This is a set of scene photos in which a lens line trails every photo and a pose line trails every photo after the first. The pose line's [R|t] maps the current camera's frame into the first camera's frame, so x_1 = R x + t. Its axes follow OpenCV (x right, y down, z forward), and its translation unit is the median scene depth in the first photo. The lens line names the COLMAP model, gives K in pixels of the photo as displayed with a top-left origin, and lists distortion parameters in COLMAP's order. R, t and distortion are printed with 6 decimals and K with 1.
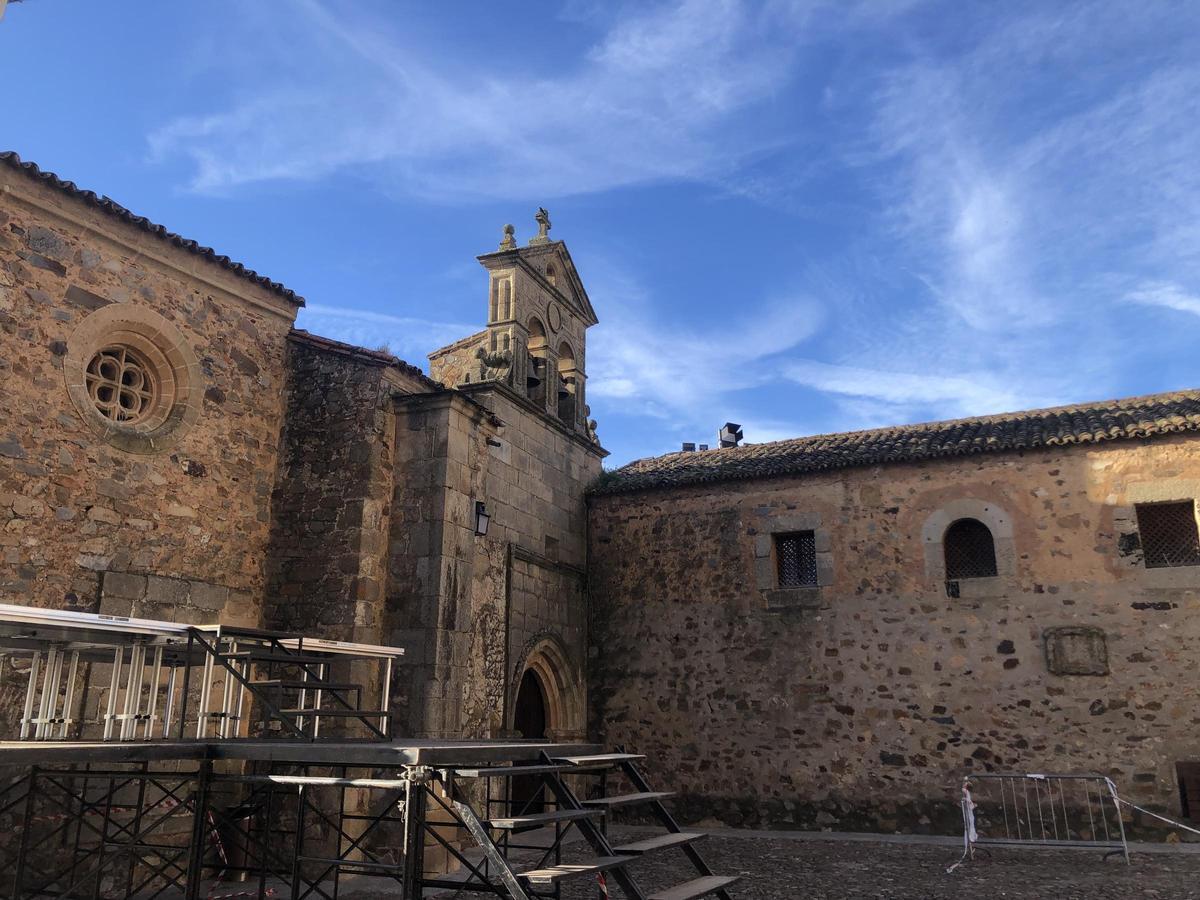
lens RADIAL K [[971.8, 0, 594.3], [0, 971.8, 447.3], [0, 0, 1]] dist [0.013274, -0.009820]
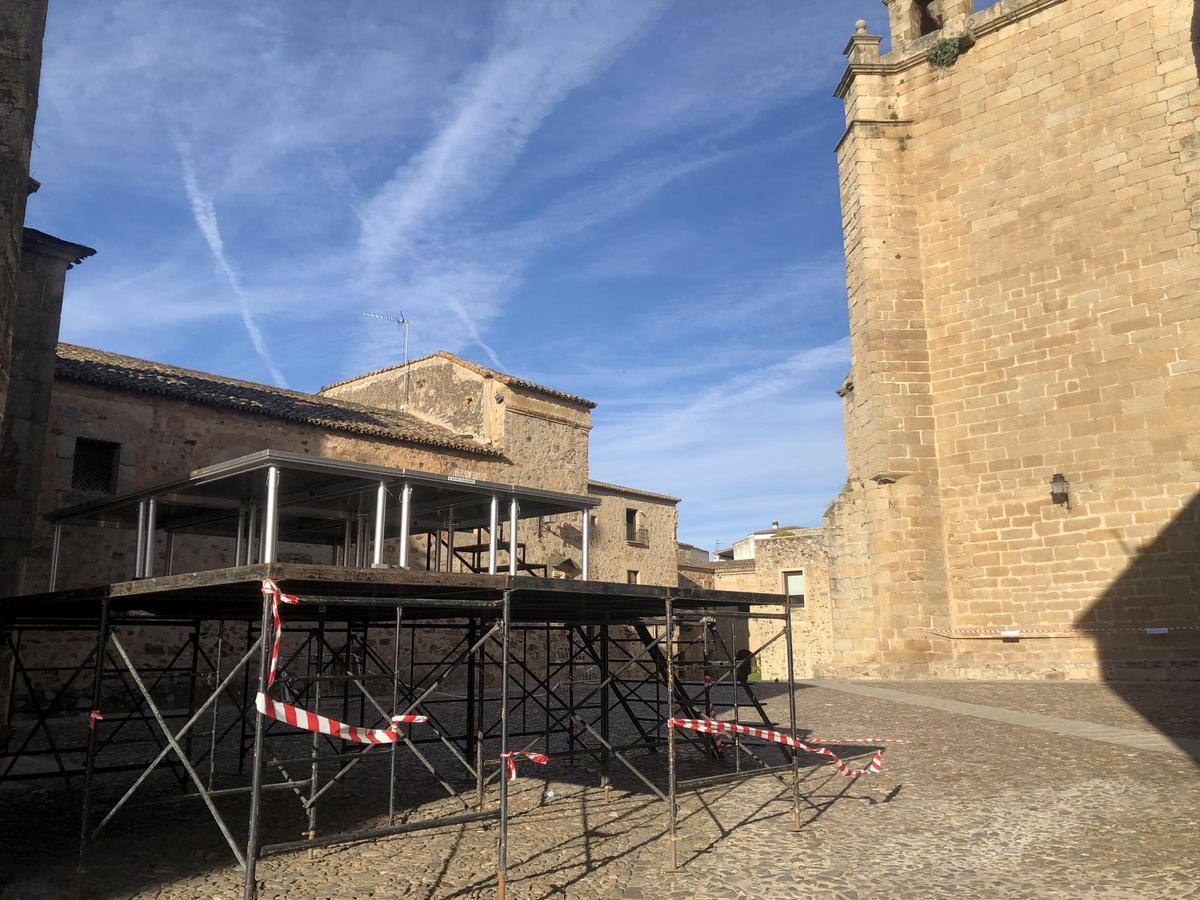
lens RADIAL K [[971.8, 0, 604.0], [0, 971.8, 440.5], [0, 0, 1]] dist [0.013274, -0.009820]
pose [[0.281383, 0.196214, 0.939321, -0.660400], [-0.259554, 0.957947, -0.122353, 0.077752], [-0.923826, -0.209377, 0.320478, 0.166900]]
